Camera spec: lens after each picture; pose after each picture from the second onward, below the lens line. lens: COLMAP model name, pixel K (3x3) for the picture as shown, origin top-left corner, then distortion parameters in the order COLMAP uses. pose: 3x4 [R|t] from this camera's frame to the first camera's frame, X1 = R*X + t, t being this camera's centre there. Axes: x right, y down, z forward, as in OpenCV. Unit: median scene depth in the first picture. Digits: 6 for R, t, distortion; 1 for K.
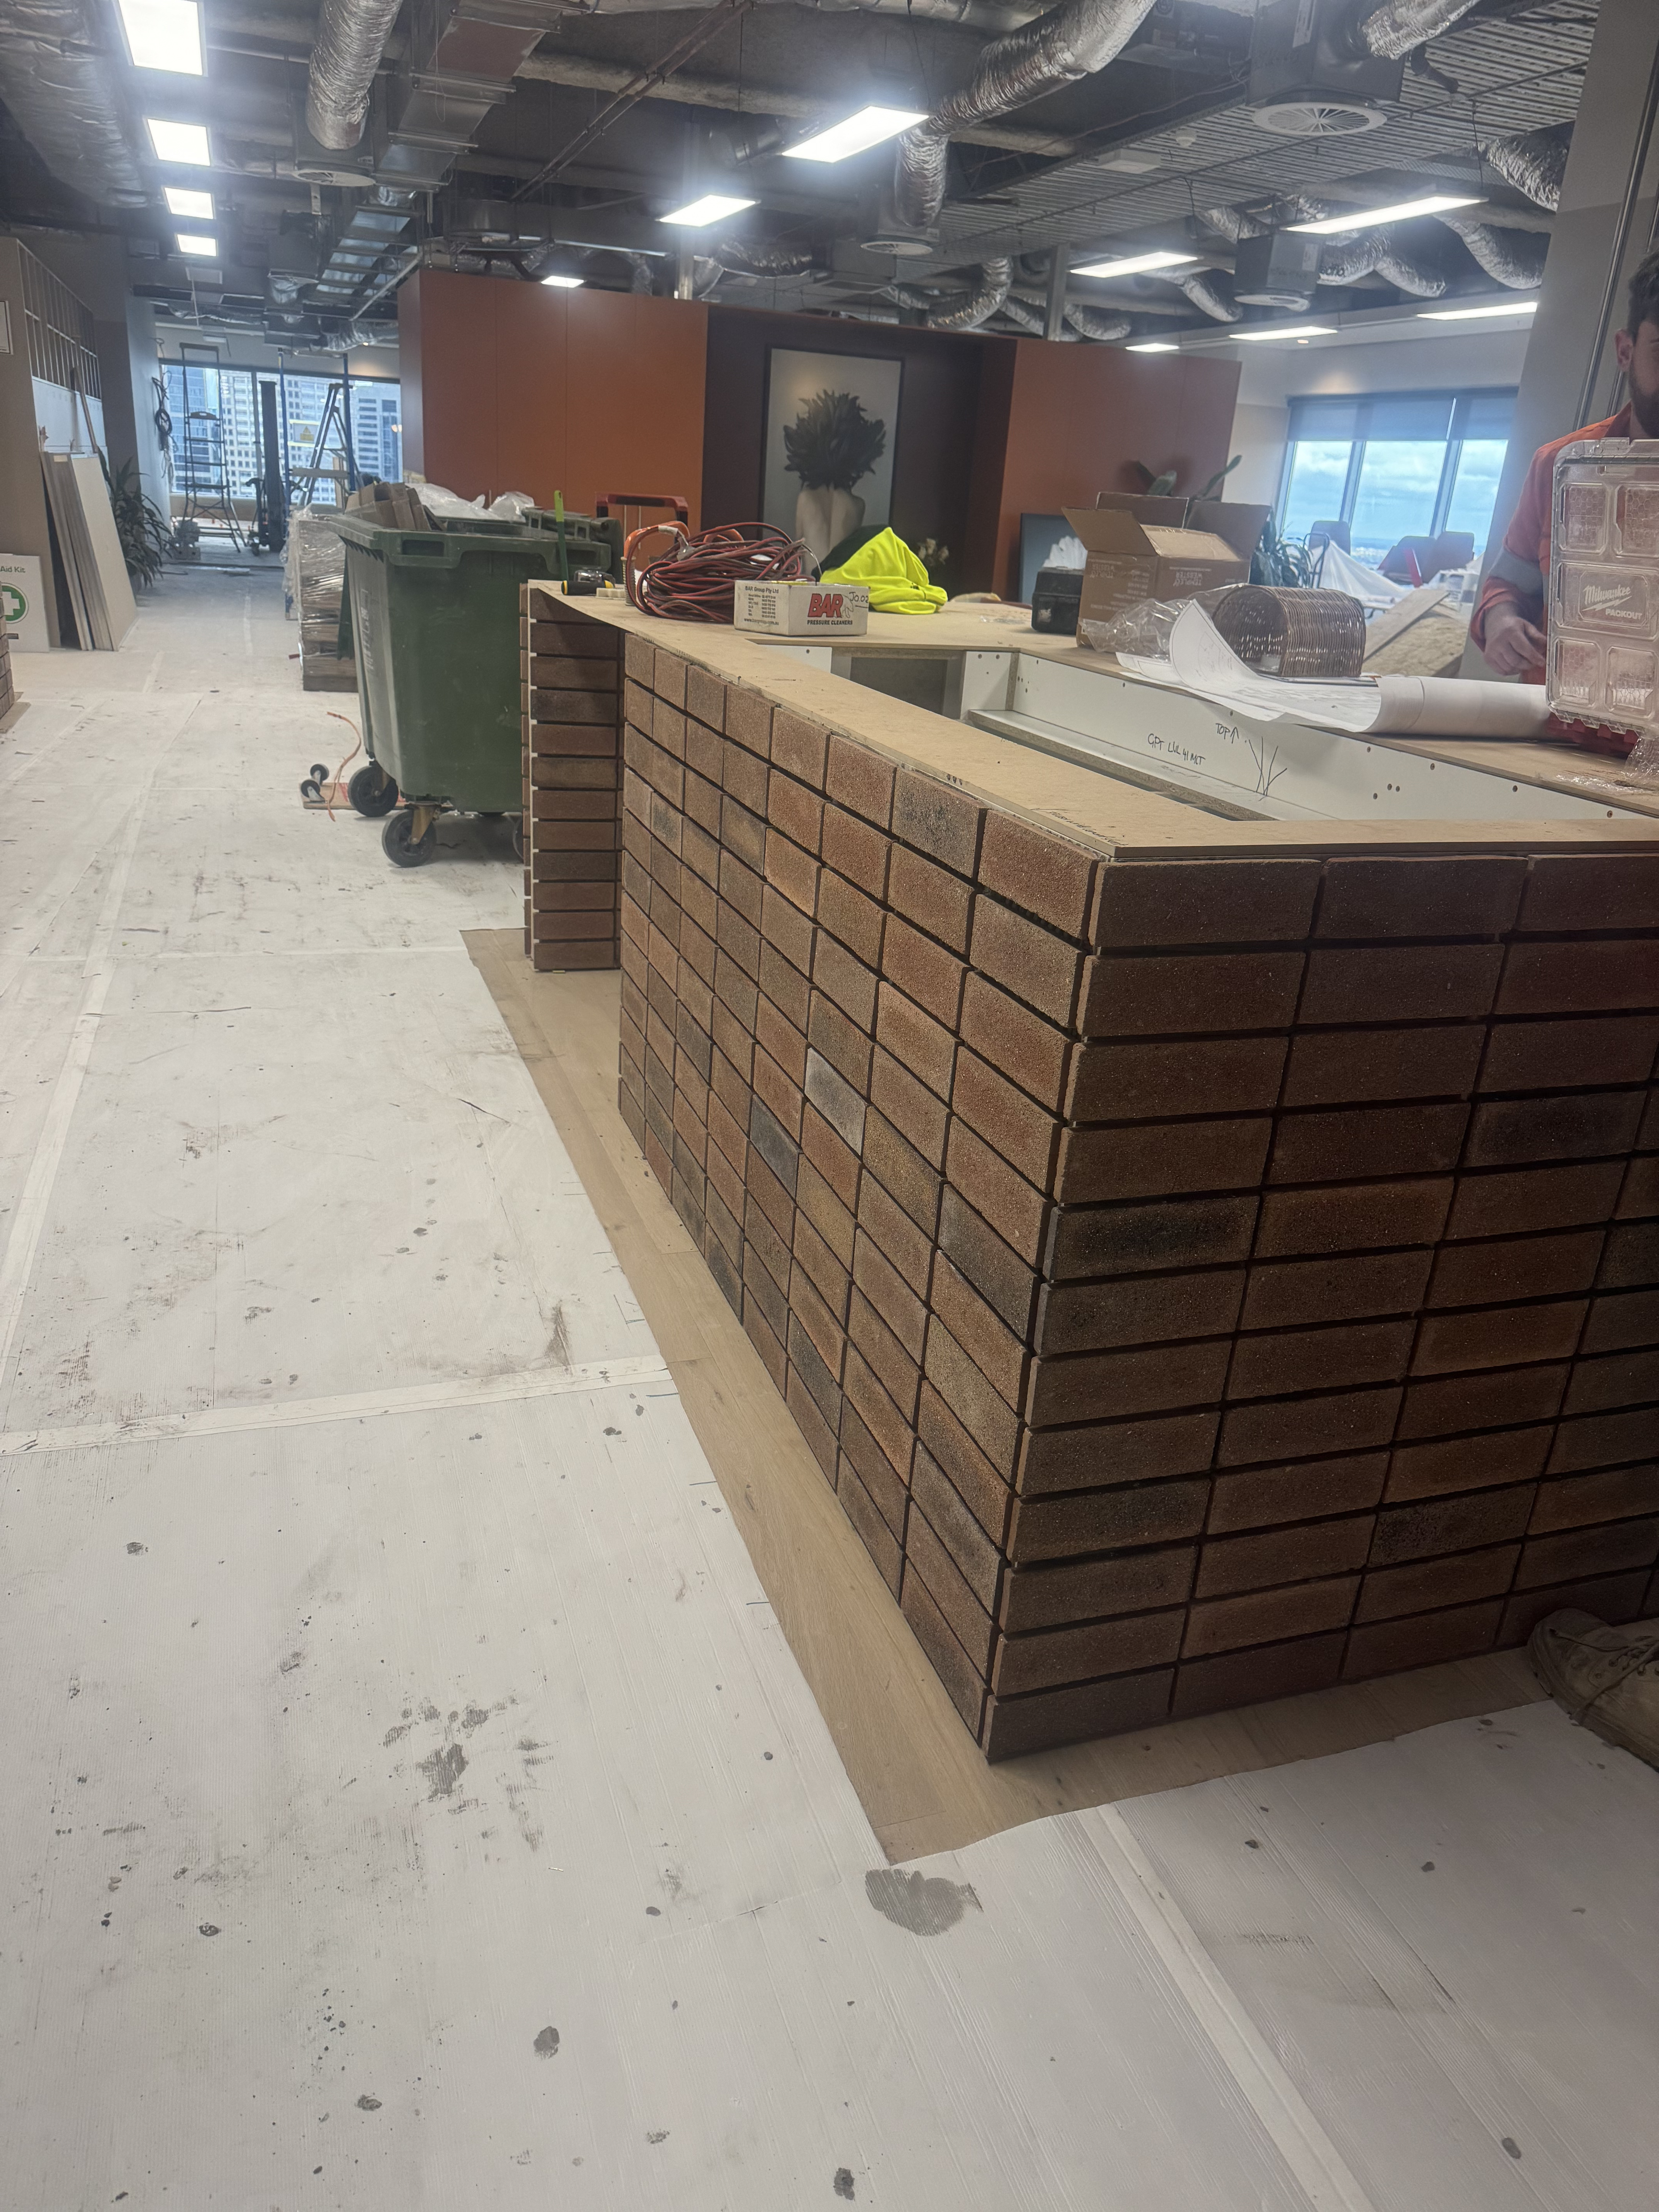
lens RADIAL K [[1549.7, 0, 817.5], [0, 1549.7, 1107.2], [0, 0, 1]] dist [0.018470, -0.018874]
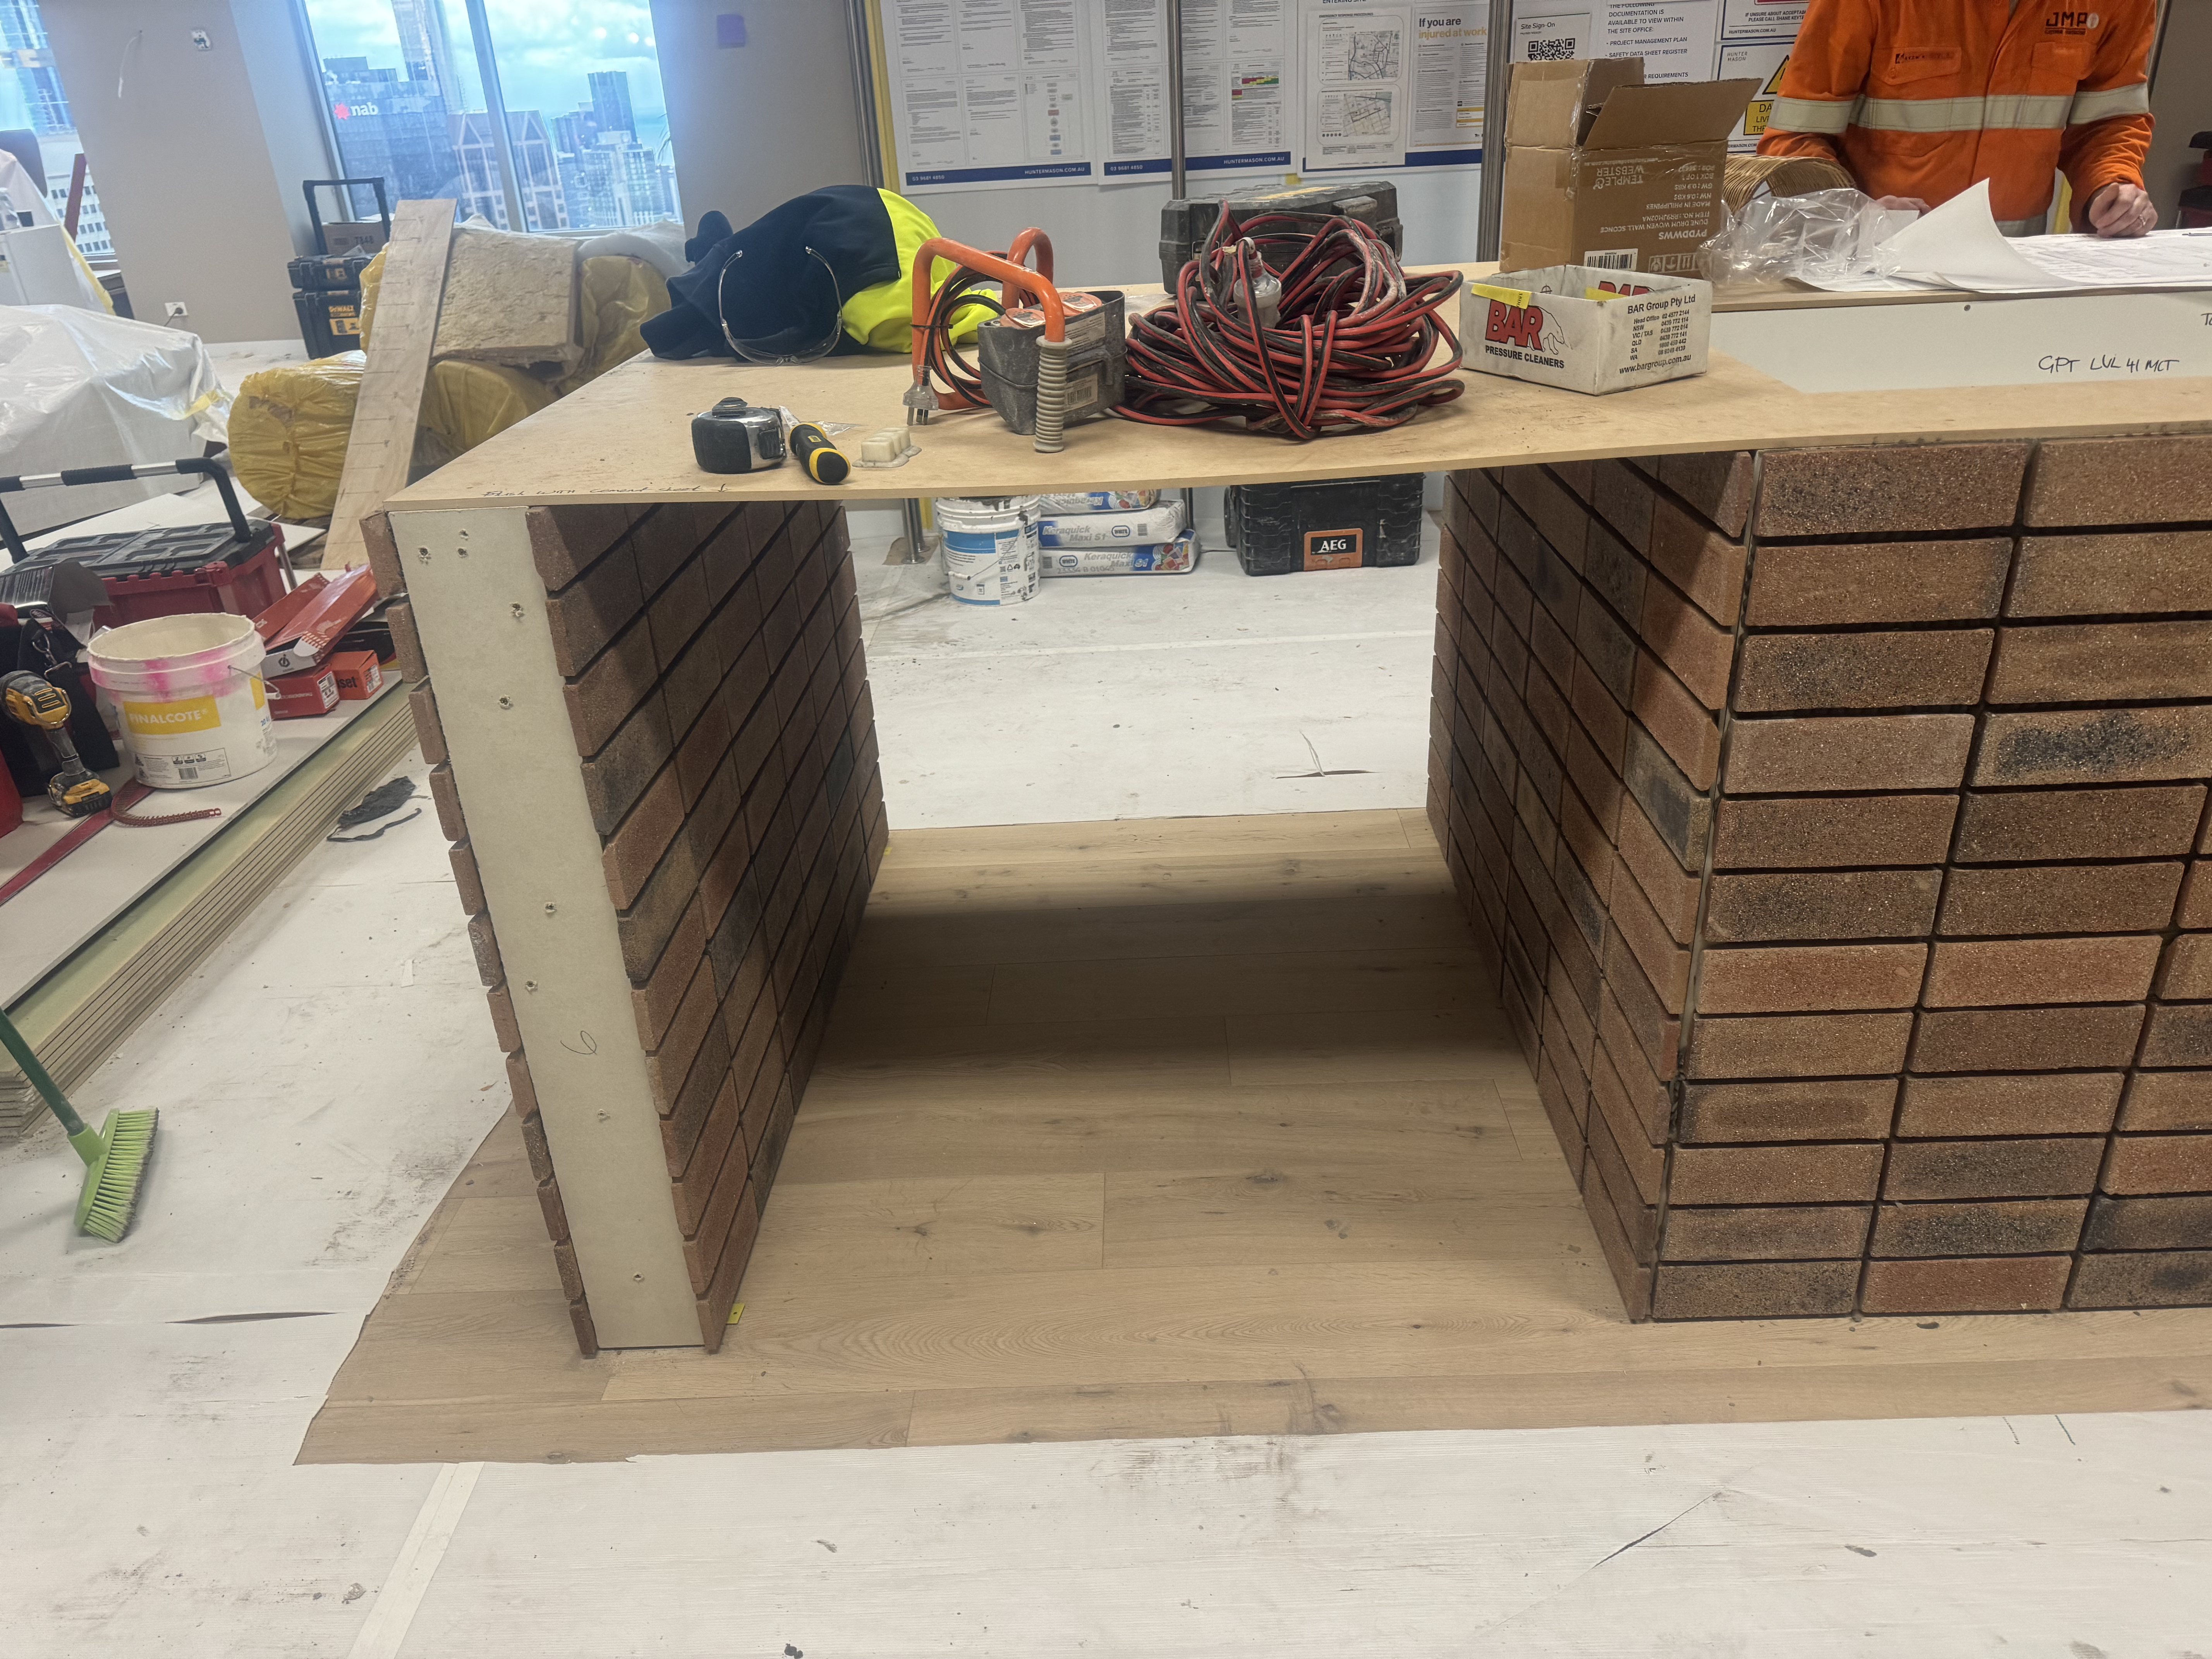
lens RADIAL K [[1549.7, 0, 1102.9], [0, 1549.7, 835.8], [0, 0, 1]] dist [0.018470, -0.018874]
pose [[0.347090, -0.486070, 0.802037, -0.674902], [0.413137, 0.846999, 0.334530, -0.492558], [-0.841930, 0.215239, 0.494799, 1.077399]]
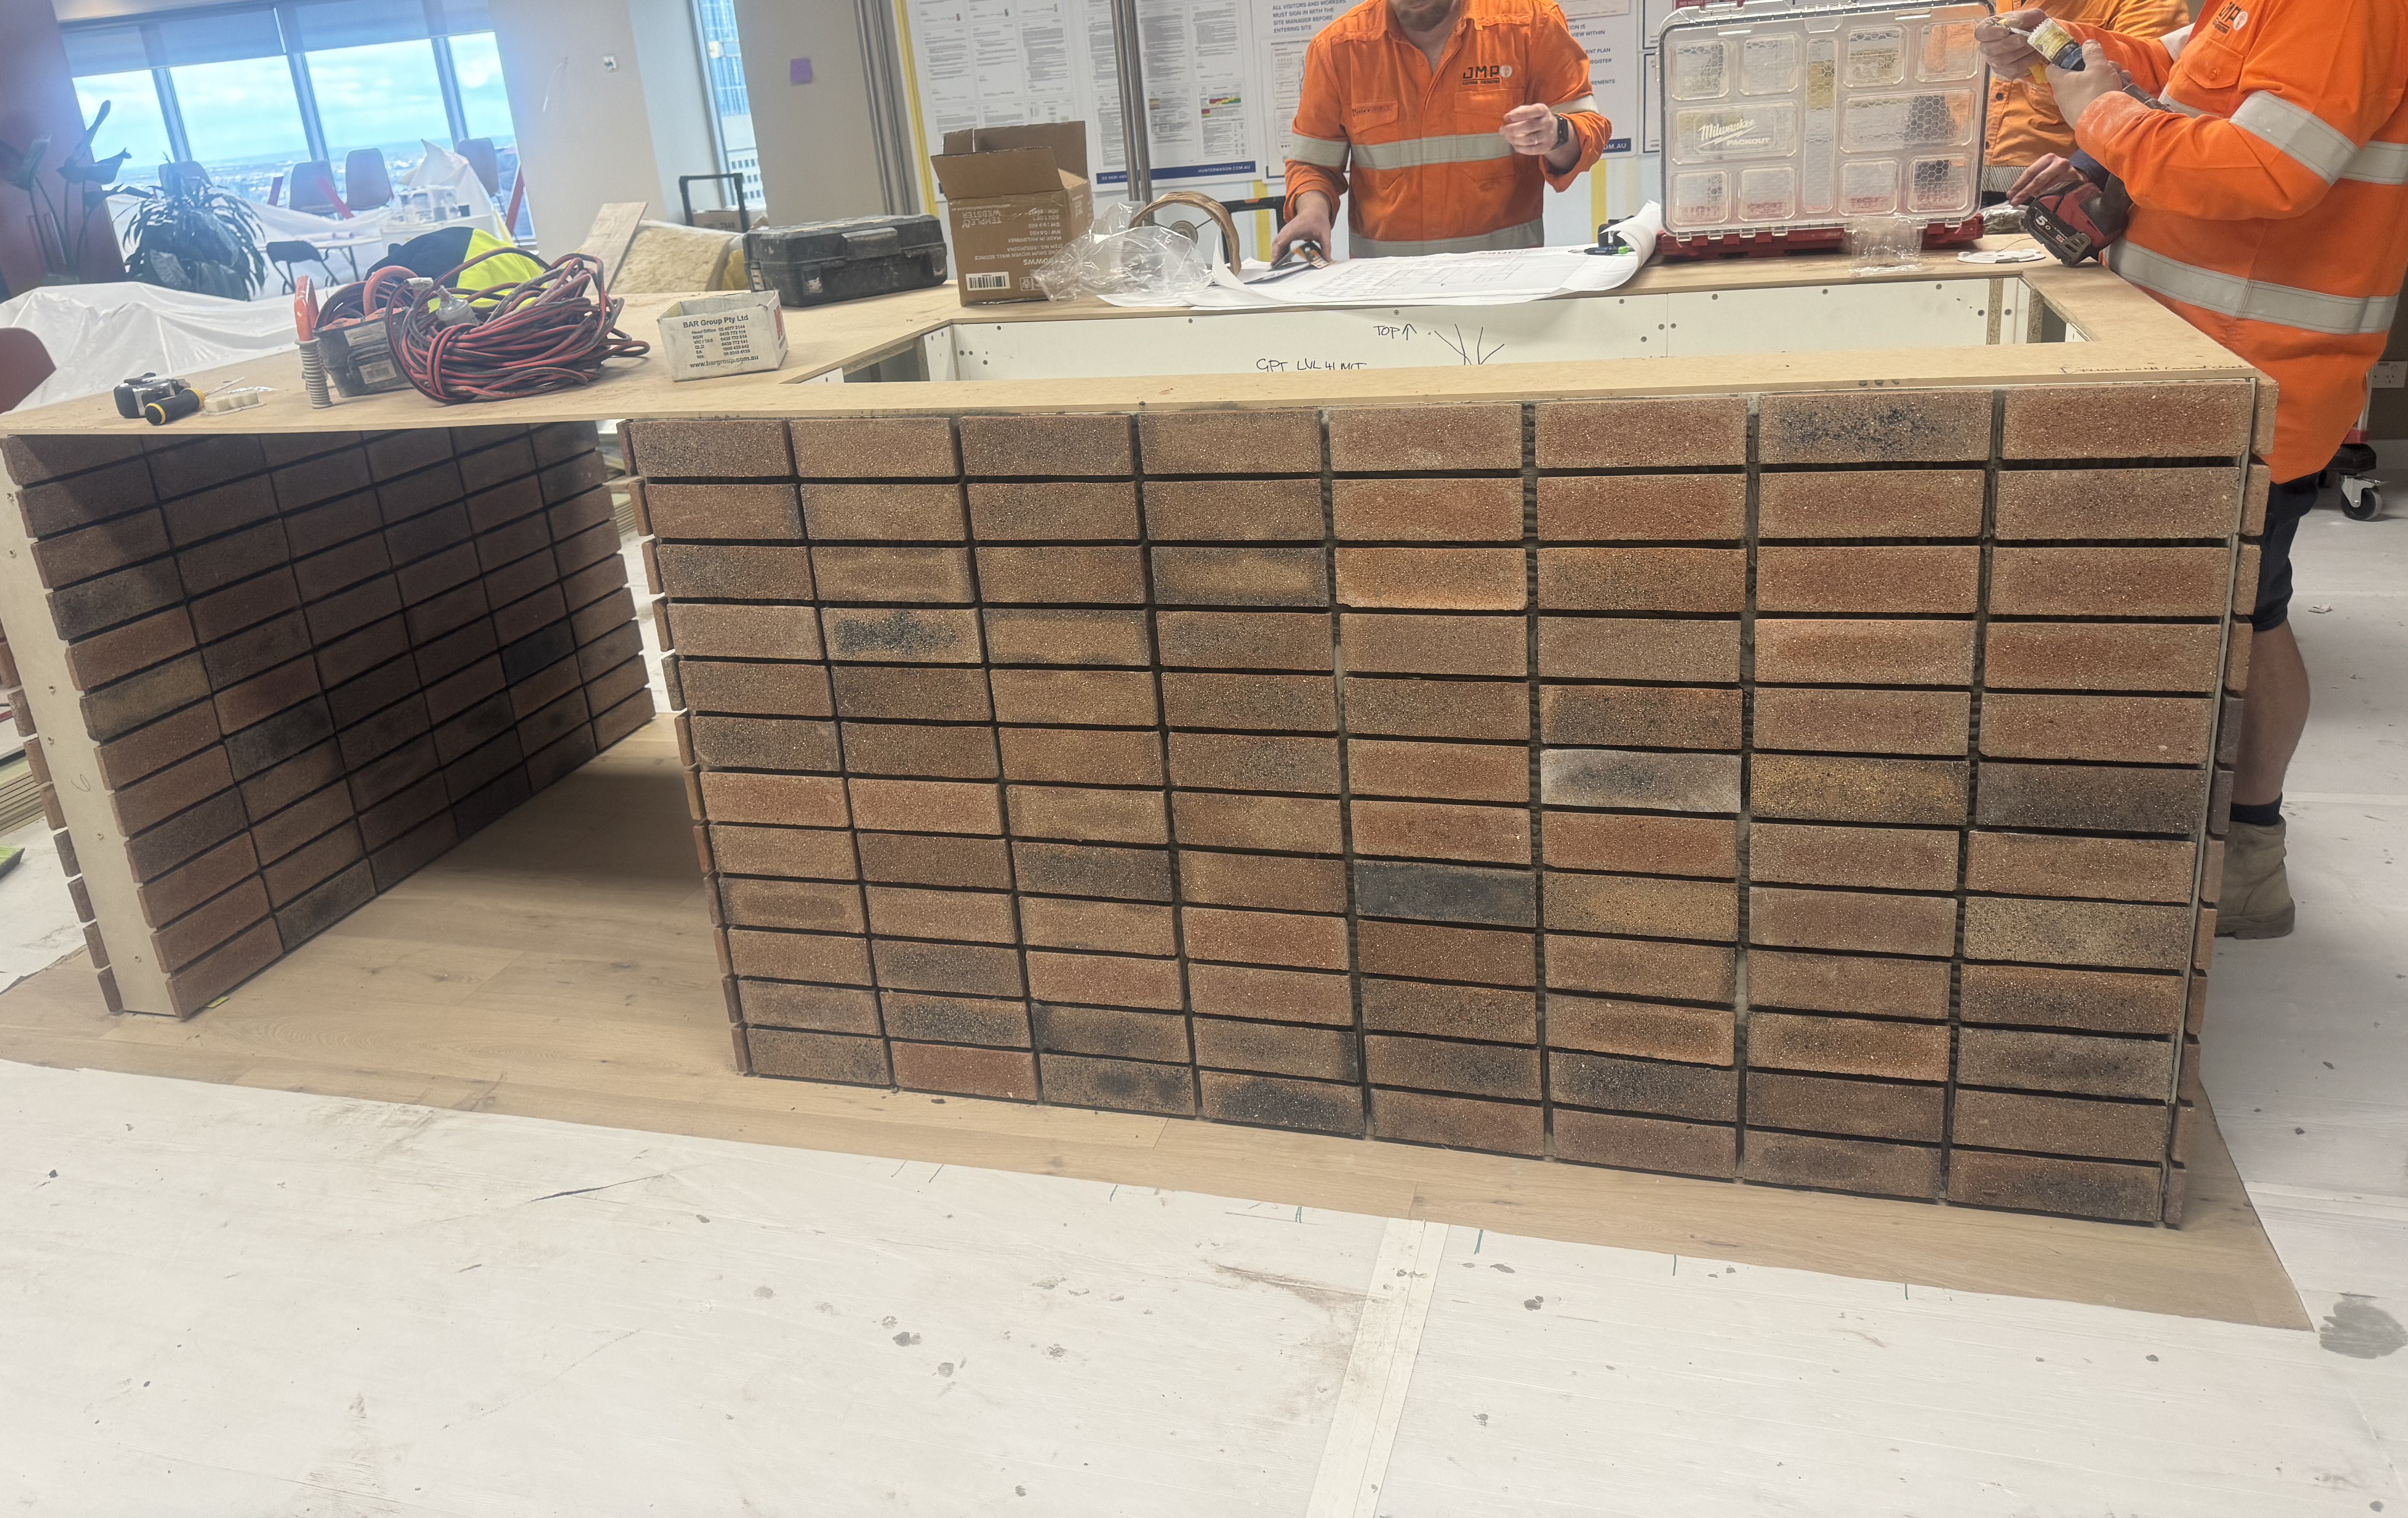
lens RADIAL K [[1700.4, 0, 1209.5], [0, 1700.4, 635.4], [0, 0, 1]] dist [0.034032, -0.047869]
pose [[0.574724, -0.361576, 0.734136, -0.625666], [0.409255, 0.903848, 0.124774, -0.232498], [-0.708663, 0.228738, 0.667440, 0.378105]]
